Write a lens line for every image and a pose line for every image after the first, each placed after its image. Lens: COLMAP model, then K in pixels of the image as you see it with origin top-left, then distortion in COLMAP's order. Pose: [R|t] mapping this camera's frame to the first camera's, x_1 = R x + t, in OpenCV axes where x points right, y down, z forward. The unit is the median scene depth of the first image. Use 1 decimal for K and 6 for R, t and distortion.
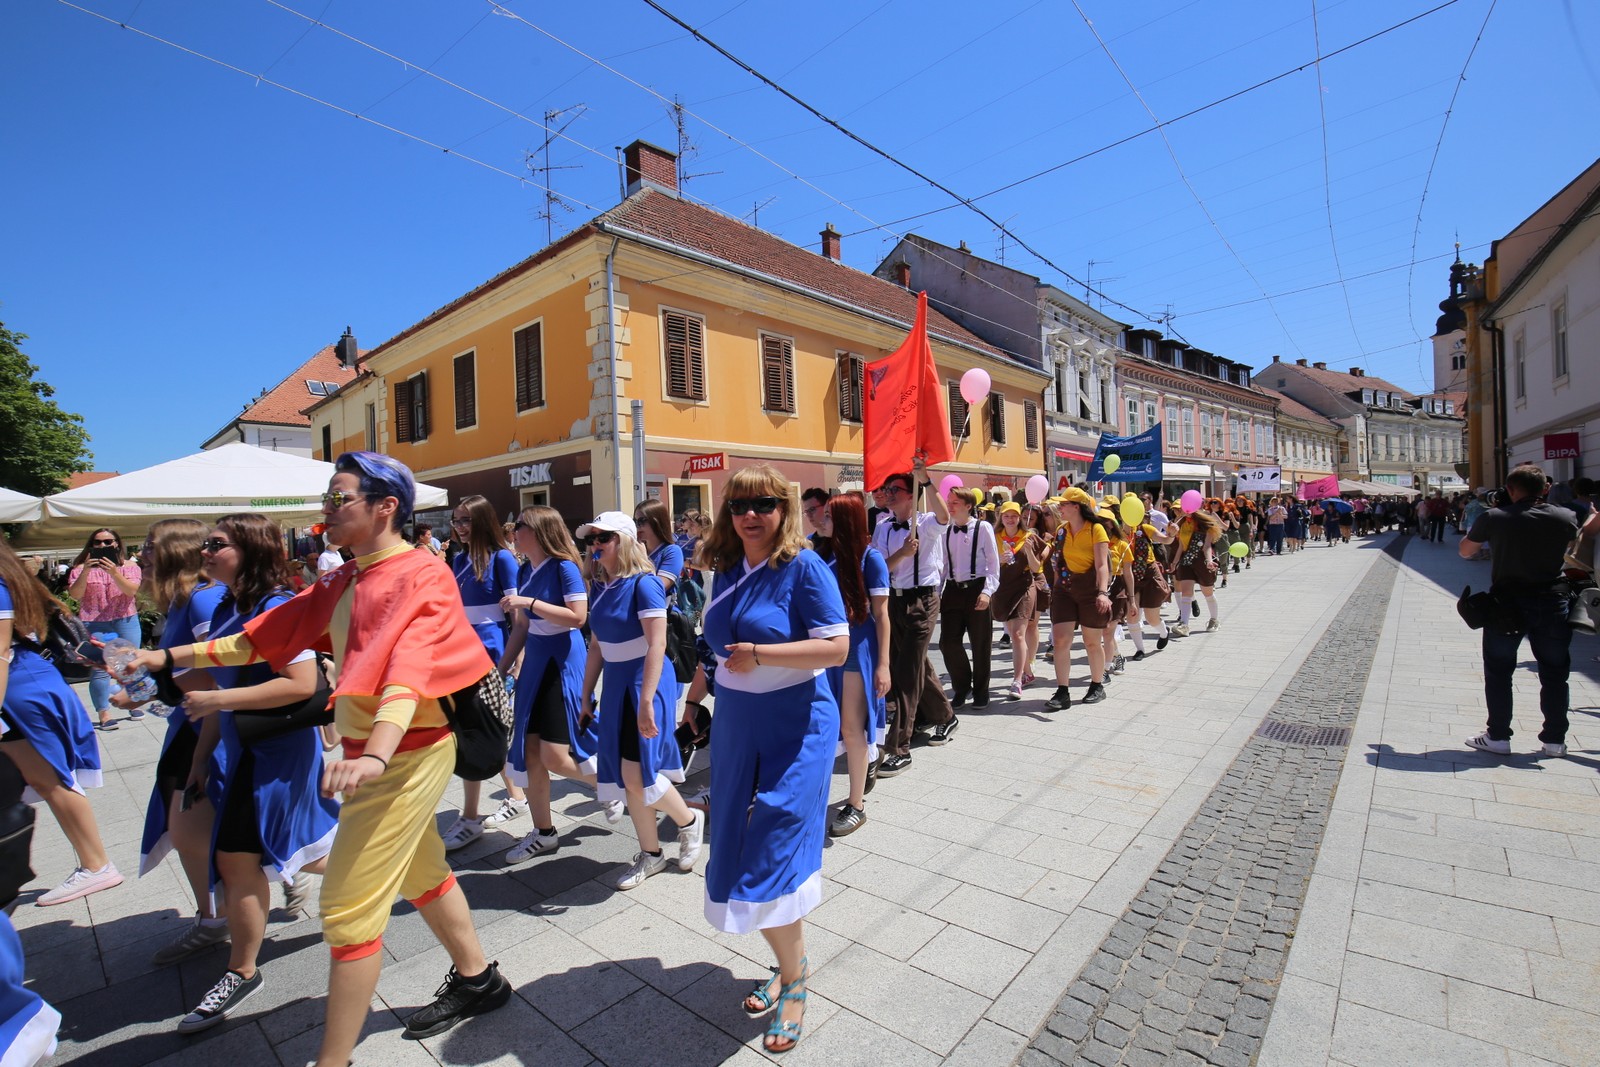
lens RADIAL K [[731.0, 0, 795.9], [0, 731.0, 534.1], [0, 0, 1]] dist [-0.041477, 0.009102]
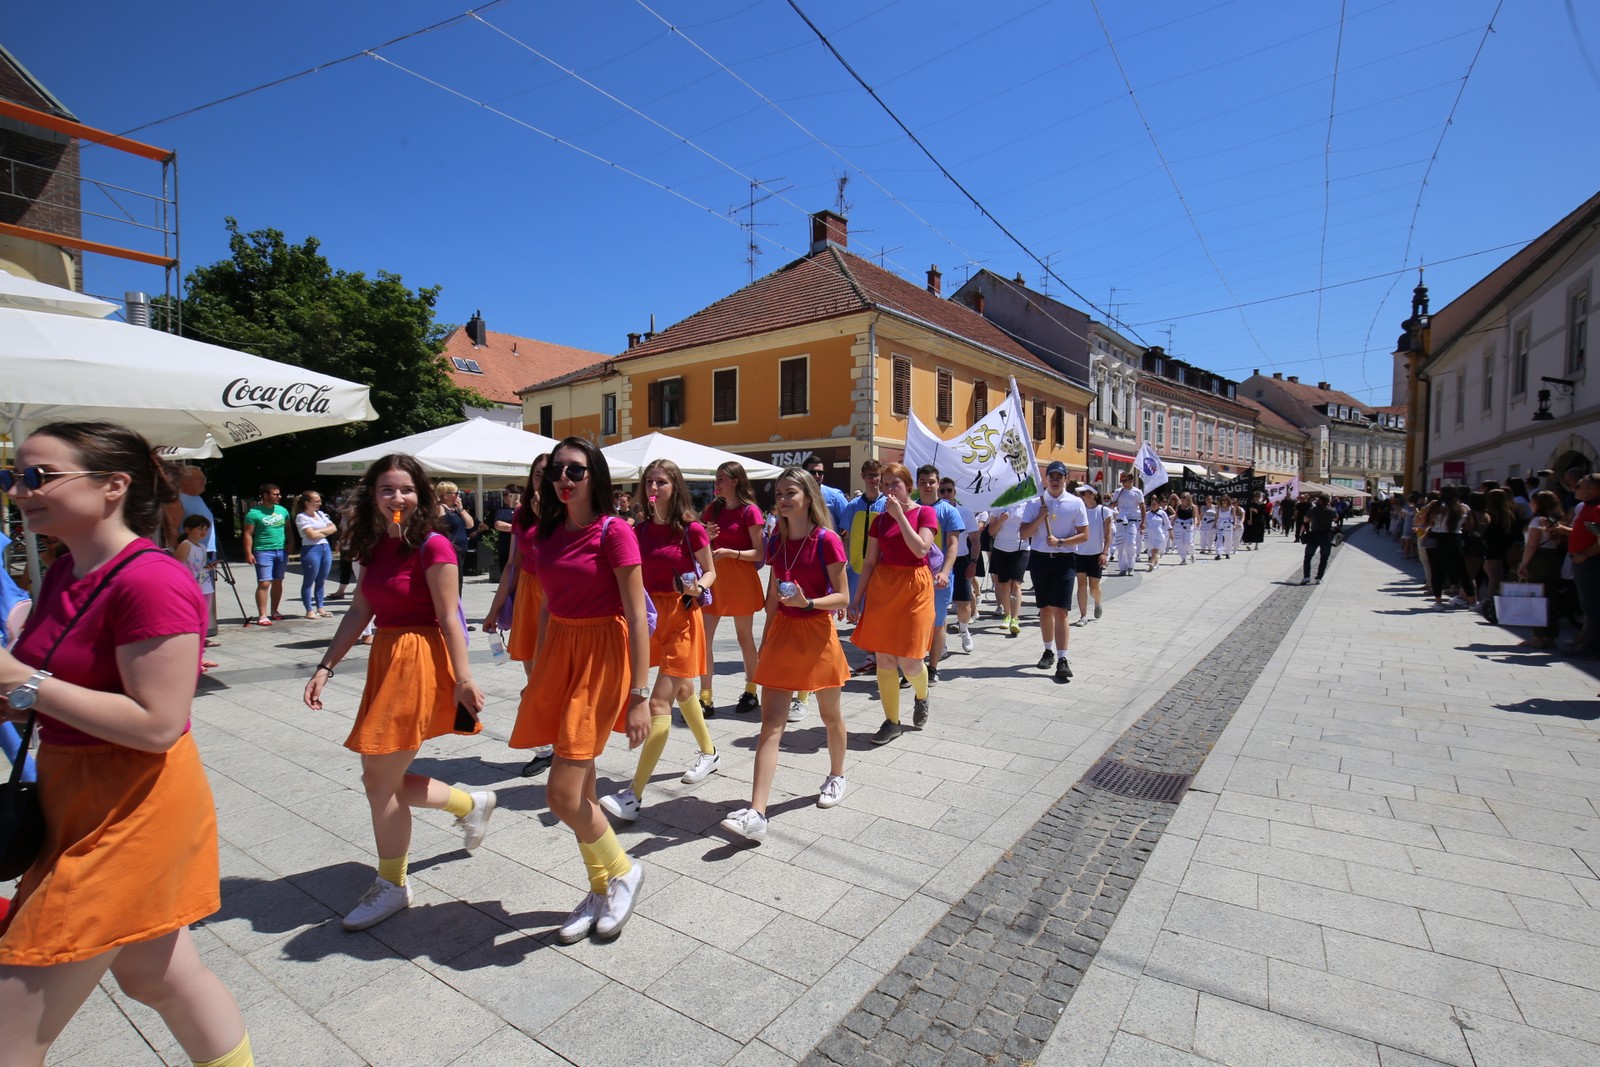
lens RADIAL K [[729.8, 0, 795.6], [0, 729.8, 536.7], [0, 0, 1]] dist [-0.041643, 0.008876]
pose [[0.998347, 0.040946, 0.040329, -0.289175], [-0.042422, 0.998435, 0.036453, 0.017043], [-0.038773, -0.038104, 0.998521, -0.356696]]
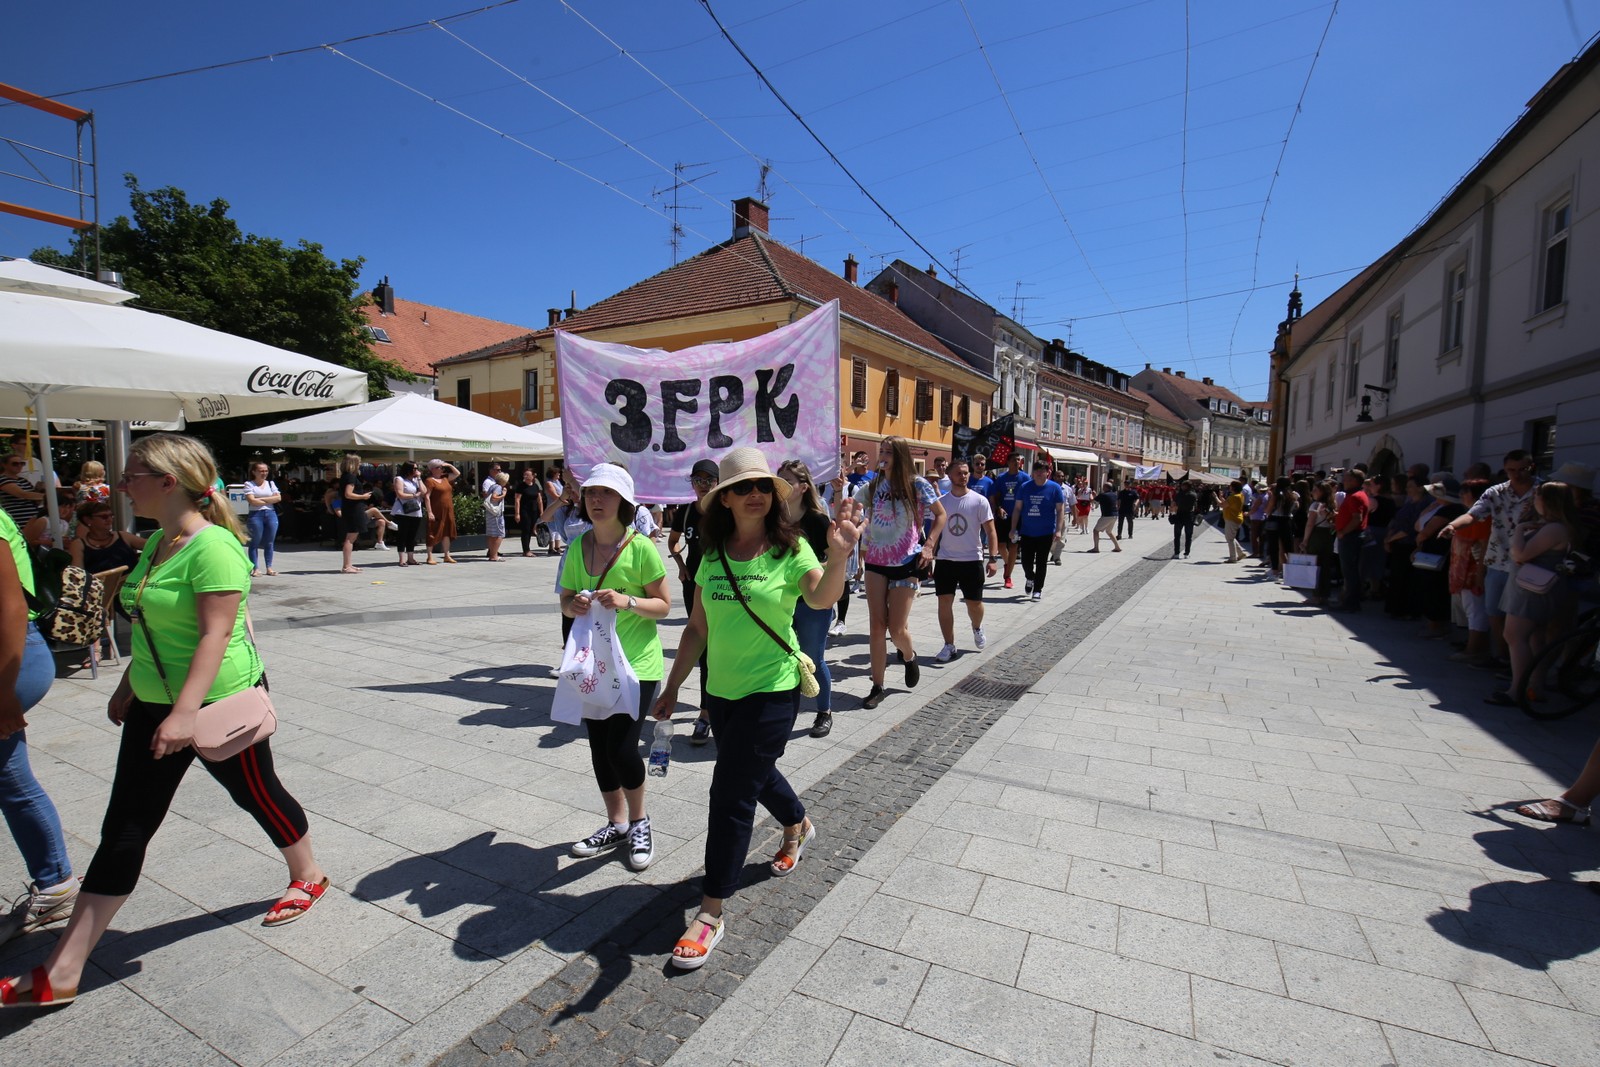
lens RADIAL K [[730.9, 0, 792.3], [0, 730.9, 537.3], [0, 0, 1]] dist [-0.039369, 0.008449]
pose [[0.986851, 0.048451, 0.154199, -0.302807], [-0.058236, 0.996523, 0.059579, 0.018449], [-0.150776, -0.067775, 0.986242, -0.414740]]
